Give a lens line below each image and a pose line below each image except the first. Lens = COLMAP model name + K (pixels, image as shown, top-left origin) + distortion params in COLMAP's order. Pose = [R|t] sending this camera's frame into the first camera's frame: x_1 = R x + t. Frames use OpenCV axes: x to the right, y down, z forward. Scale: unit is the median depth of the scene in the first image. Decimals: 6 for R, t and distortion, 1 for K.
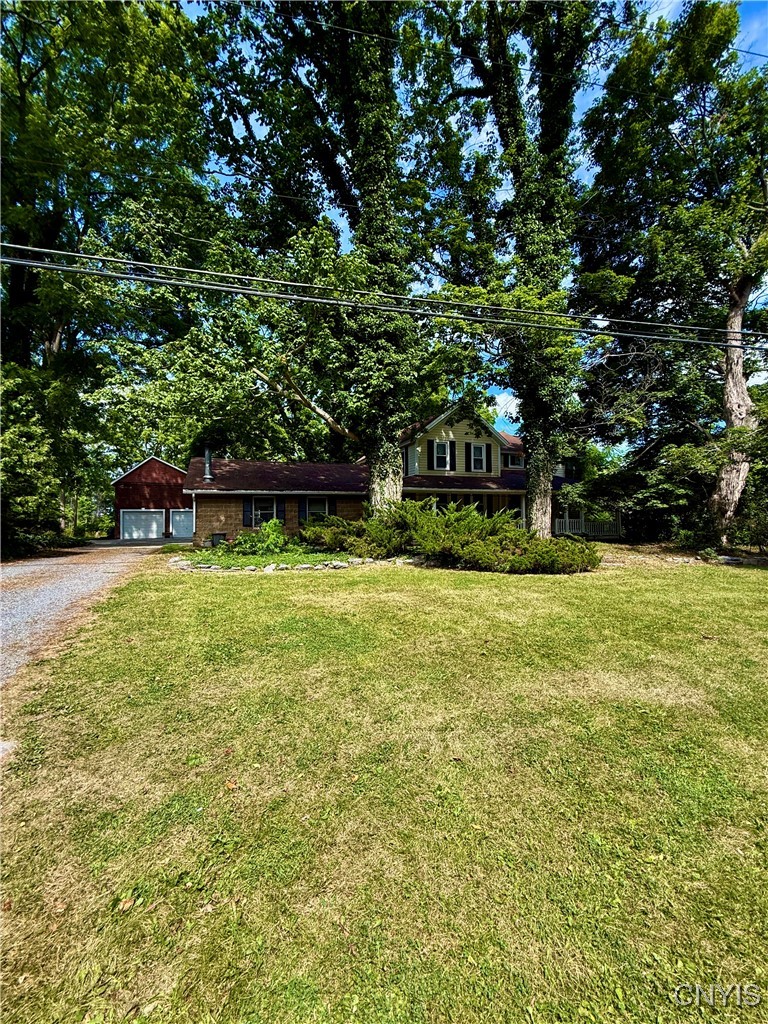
lens RADIAL K [[410.5, 0, 388.3], [0, 410.5, 511.6], [0, 0, 1]] dist [0.003847, -0.000210]
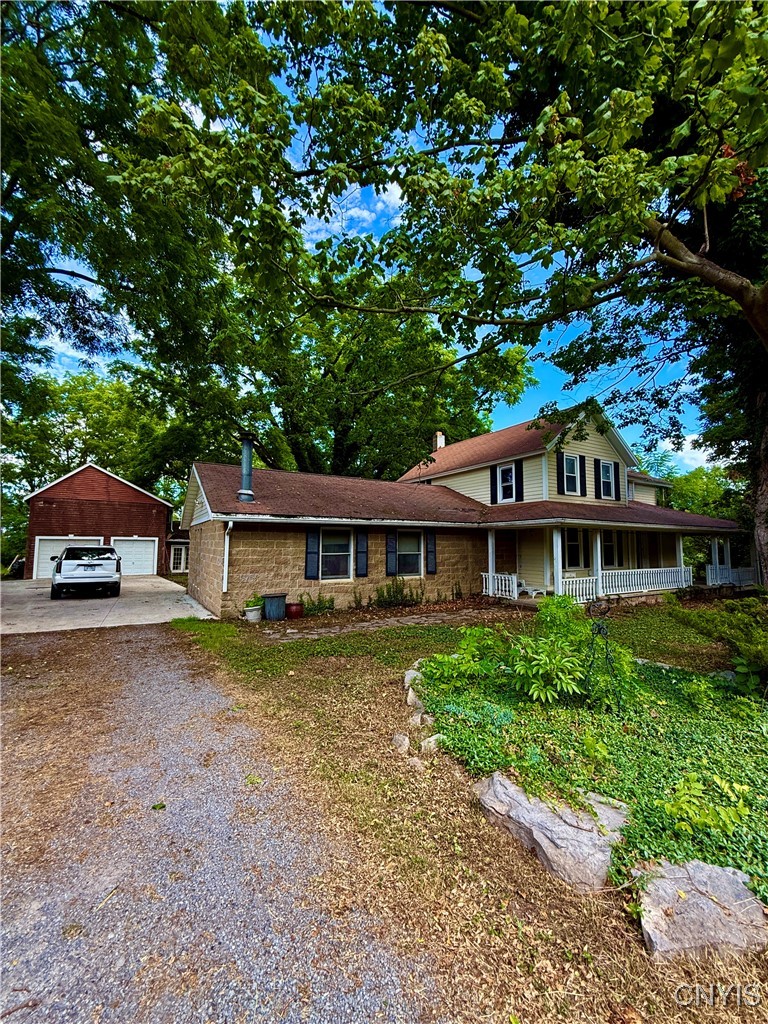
lens RADIAL K [[410.5, 0, 386.7], [0, 410.5, 513.2], [0, 0, 1]] dist [0.003847, -0.000210]
pose [[0.986876, 0.028272, 0.158985, -0.293185], [-0.018641, 0.997918, -0.061745, -0.020600], [-0.160400, 0.057971, 0.985348, 0.353691]]
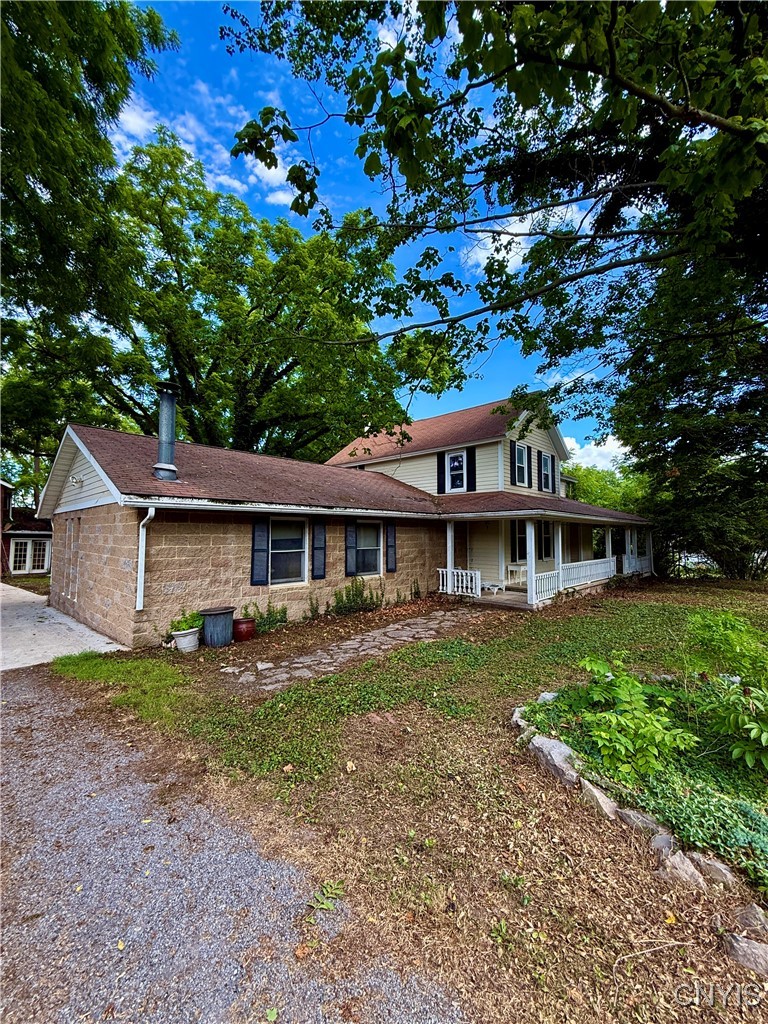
lens RADIAL K [[410.5, 0, 386.4], [0, 410.5, 511.4], [0, 0, 1]] dist [0.003847, -0.000210]
pose [[0.906065, 0.037579, 0.421467, -0.359944], [-0.019272, 0.998680, -0.047615, -0.021984], [-0.422699, 0.035020, 0.905593, 0.470147]]
